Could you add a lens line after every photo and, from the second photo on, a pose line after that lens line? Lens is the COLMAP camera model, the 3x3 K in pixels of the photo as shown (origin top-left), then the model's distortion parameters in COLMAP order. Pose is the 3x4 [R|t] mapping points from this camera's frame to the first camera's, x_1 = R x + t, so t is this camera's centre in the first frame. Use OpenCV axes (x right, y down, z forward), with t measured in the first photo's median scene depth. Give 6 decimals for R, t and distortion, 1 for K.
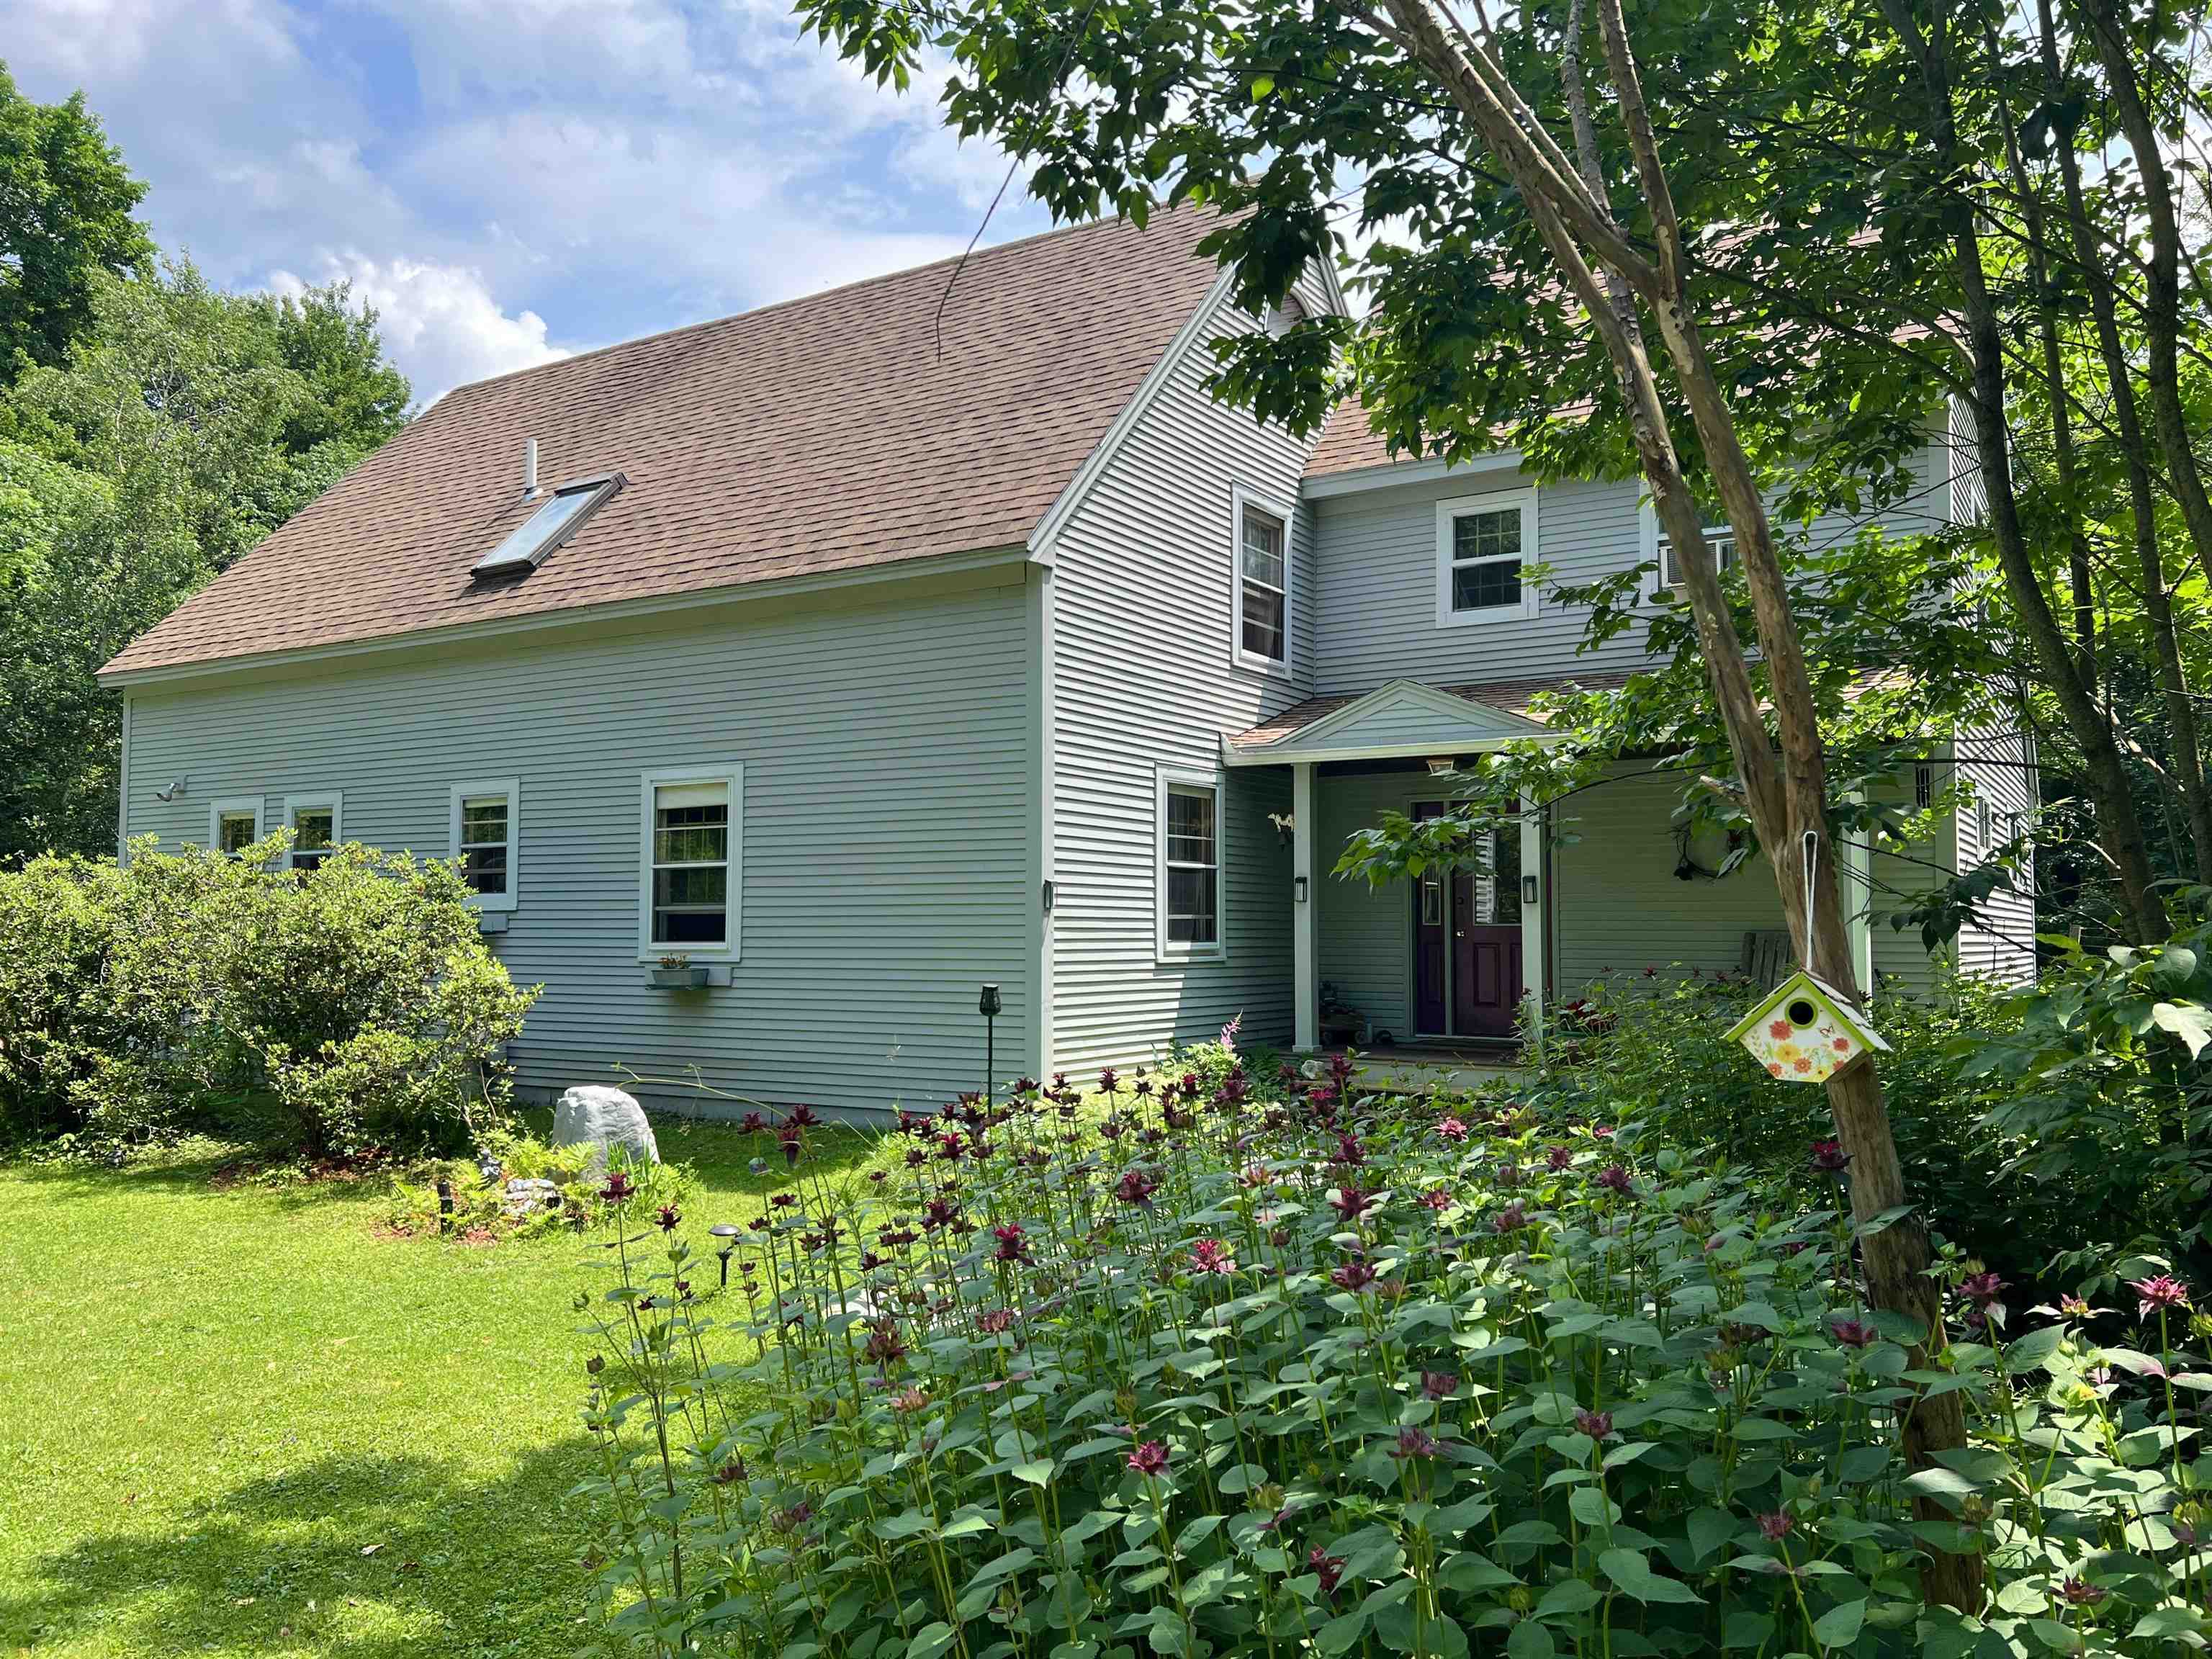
lens RADIAL K [[1681.8, 0, 1104.9], [0, 1681.8, 830.7], [0, 0, 1]] dist [0.000936, 0.000042]
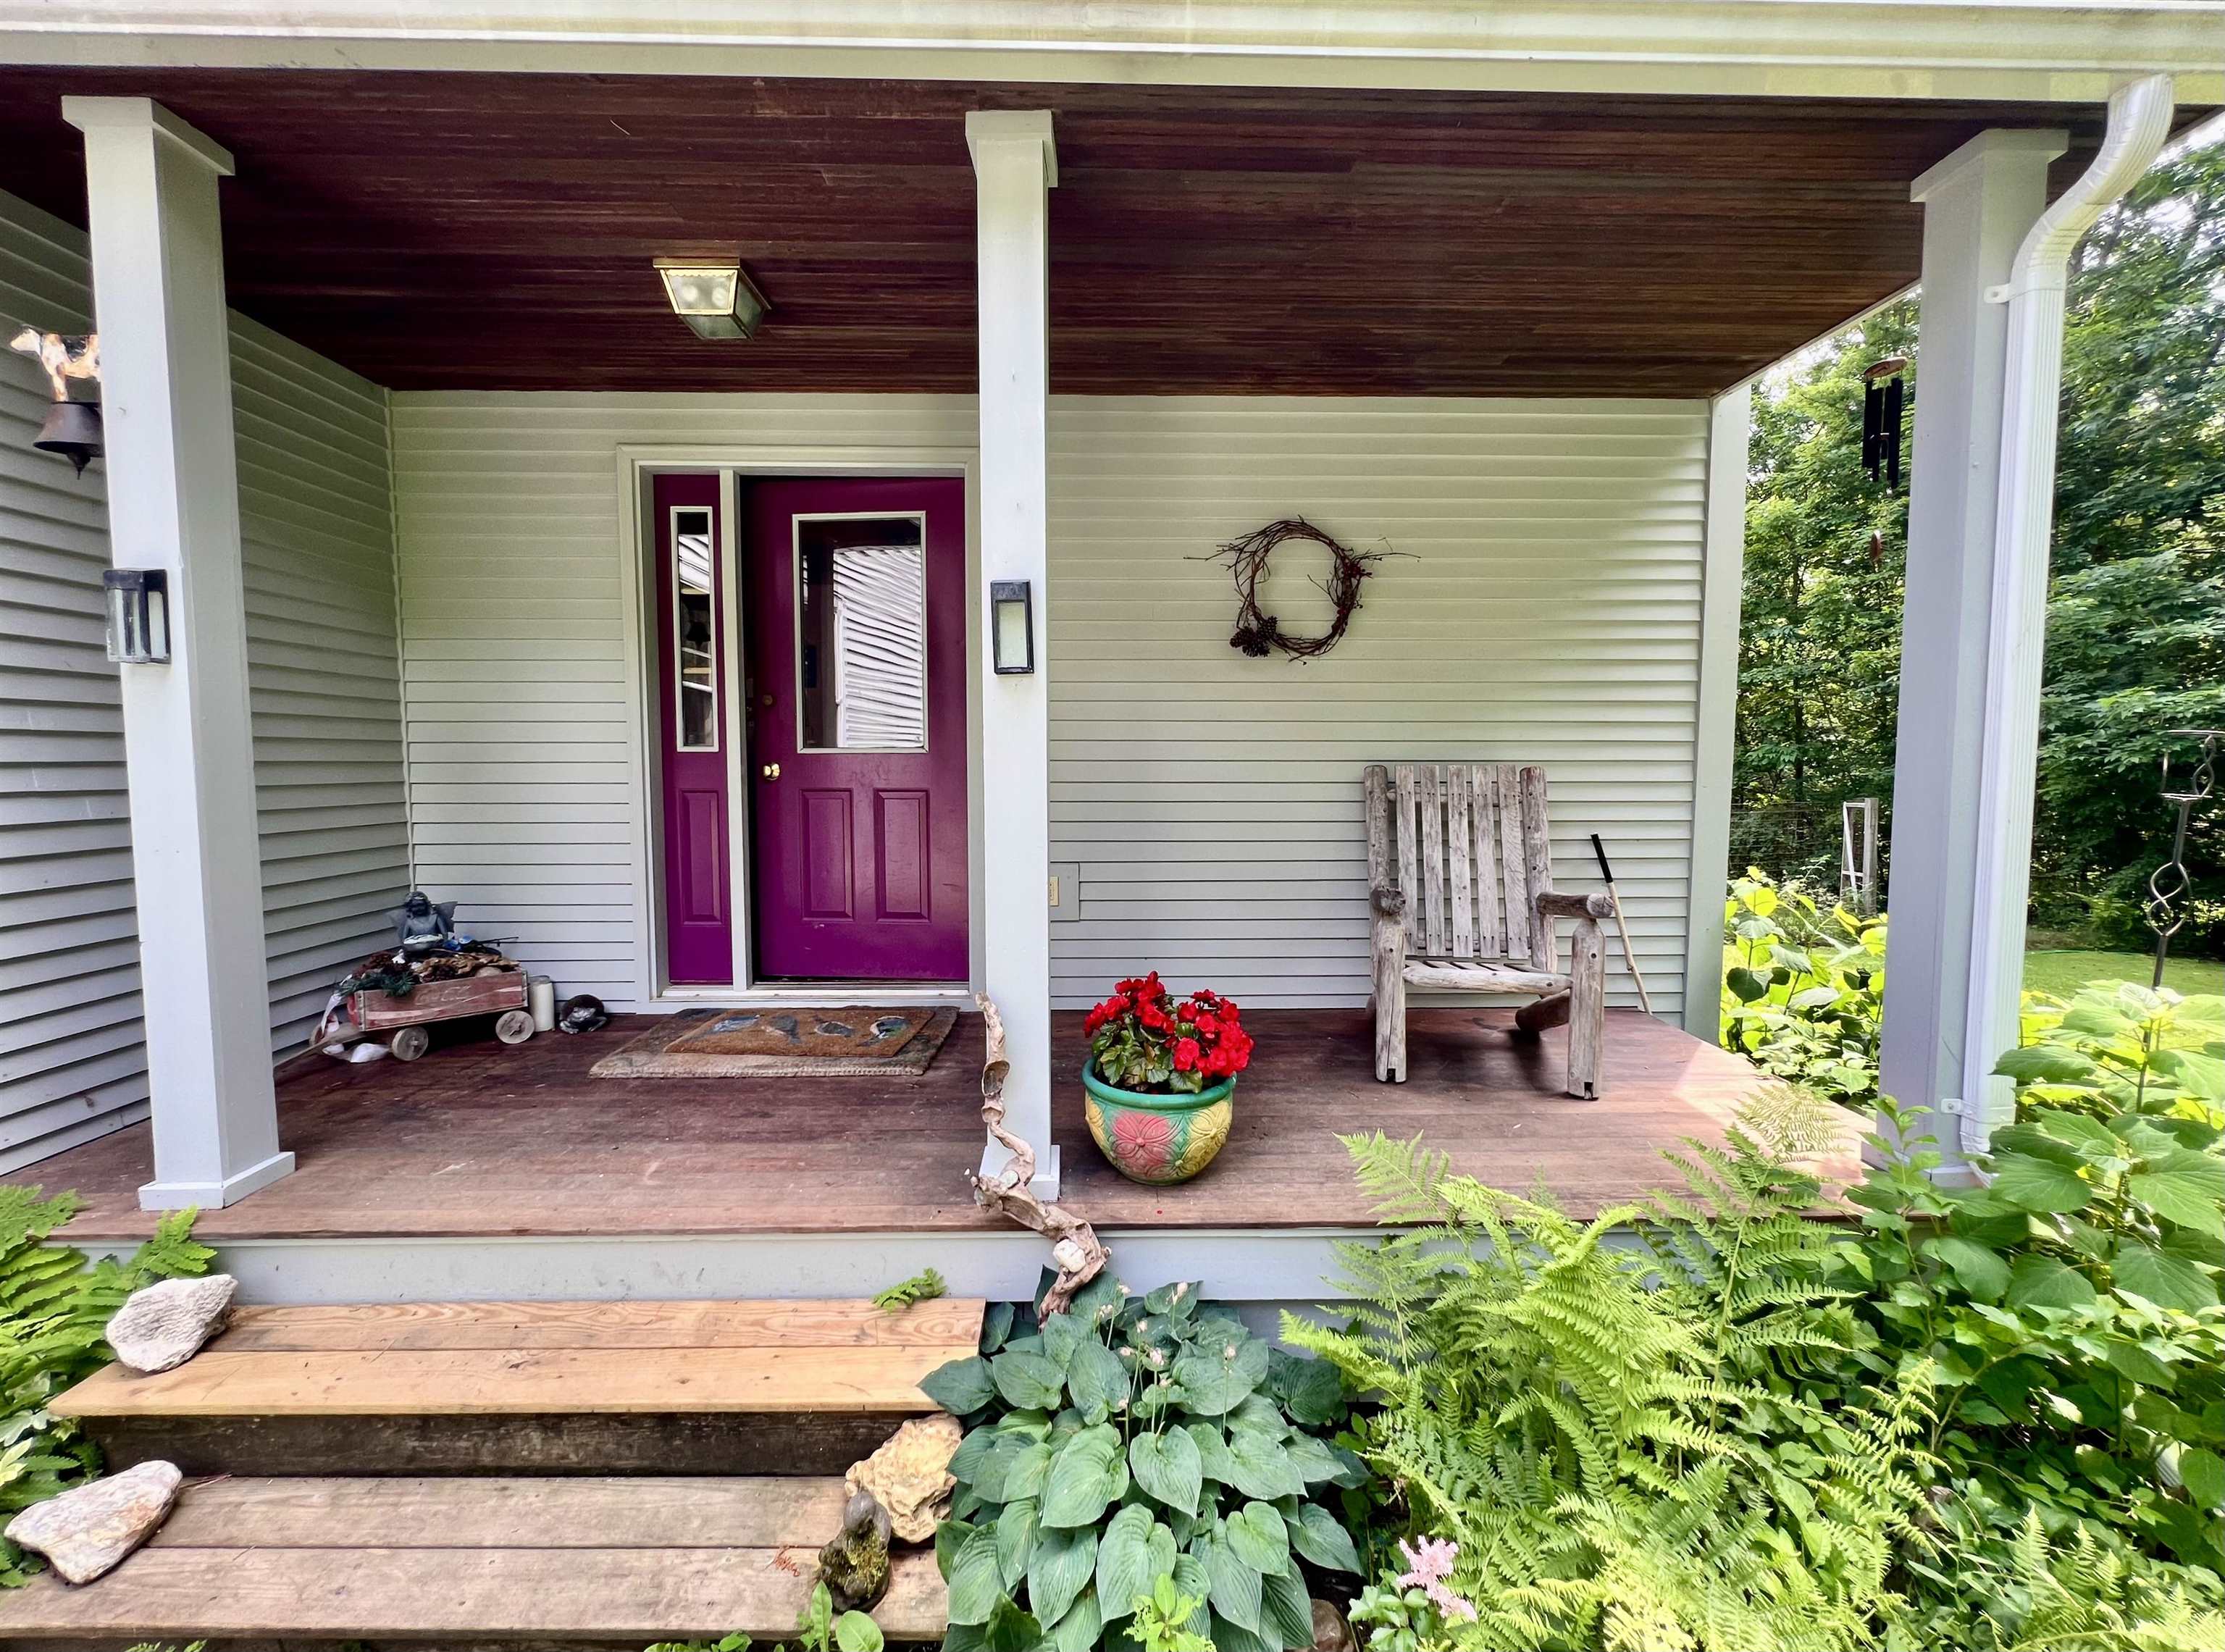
lens RADIAL K [[897.6, 0, 1112.8], [0, 897.6, 819.7], [0, 0, 1]] dist [0.000119, -0.000036]
pose [[0.839658, -0.042925, 0.541417, 0.167142], [-0.025479, 0.992661, 0.118215, 0.046412], [-0.542518, -0.113055, 0.832402, 0.794708]]
